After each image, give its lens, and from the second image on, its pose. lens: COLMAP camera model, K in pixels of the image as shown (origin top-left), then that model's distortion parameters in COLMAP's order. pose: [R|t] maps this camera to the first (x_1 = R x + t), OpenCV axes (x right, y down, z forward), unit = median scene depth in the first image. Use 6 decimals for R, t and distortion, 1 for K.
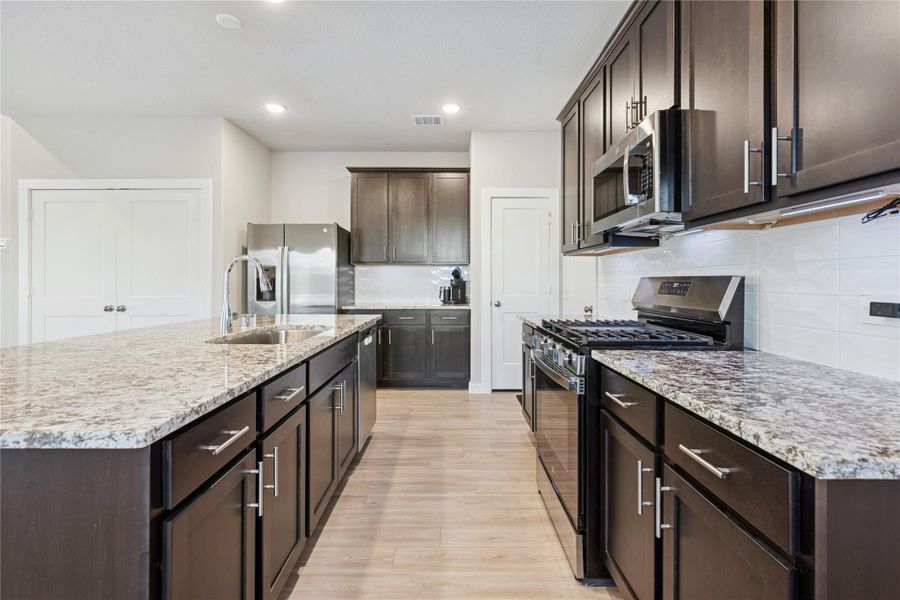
lens RADIAL K [[413.1, 0, 452.4], [0, 413.1, 278.7], [0, 0, 1]] dist [0.009650, 0.000077]
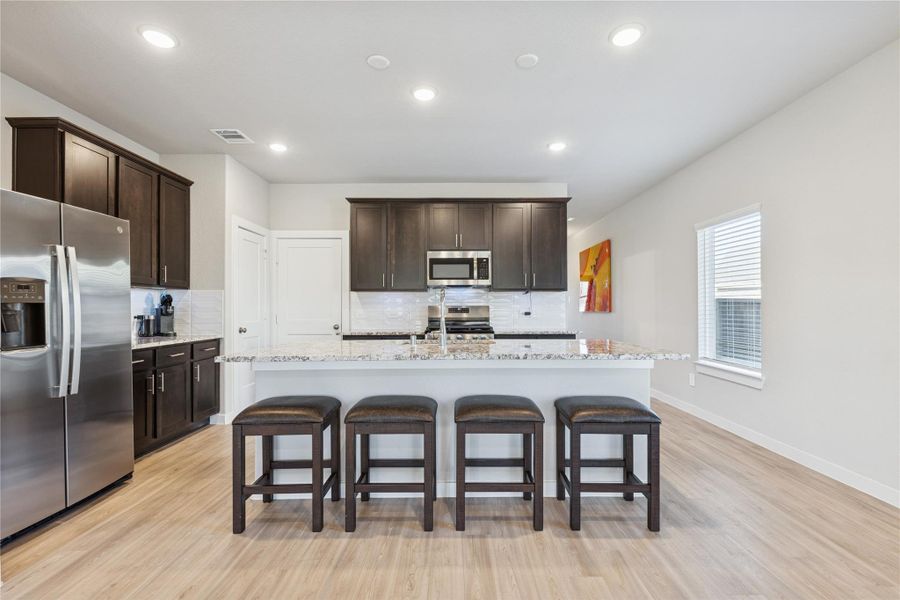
lens RADIAL K [[402.7, 0, 453.0], [0, 402.7, 303.7], [0, 0, 1]] dist [0.000537, 0.000136]
pose [[0.002582, 0.010850, 0.999938, -0.932415], [-0.001766, 0.999940, -0.010845, 0.004166], [-0.999995, -0.001737, 0.002601, 0.479026]]
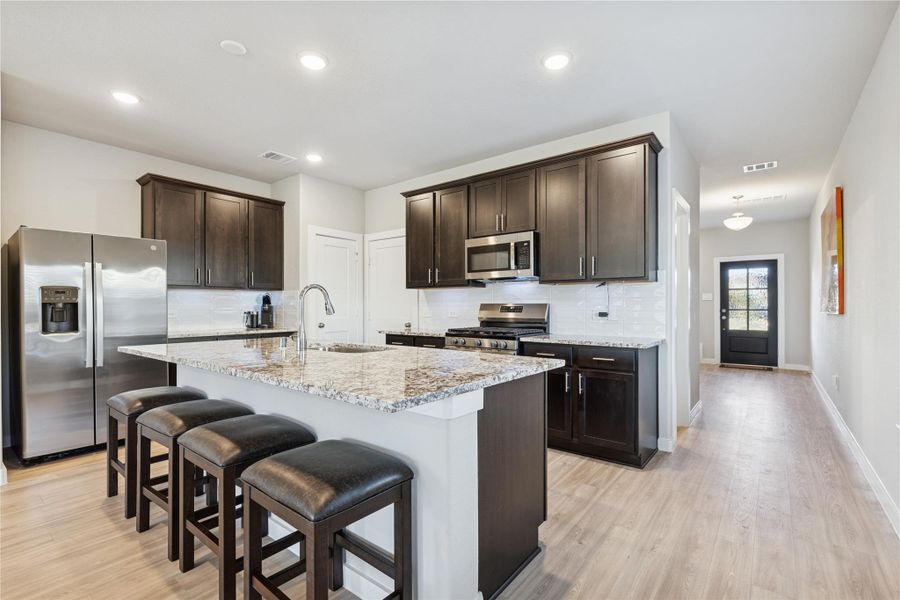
lens RADIAL K [[404.7, 0, 454.5], [0, 404.7, 303.9], [0, 0, 1]] dist [0.004788, -0.000156]
pose [[0.620239, 0.003855, 0.784403, -0.585922], [-0.002844, 0.999992, -0.002665, 0.001223], [-0.784407, -0.000578, 0.620246, -0.017516]]
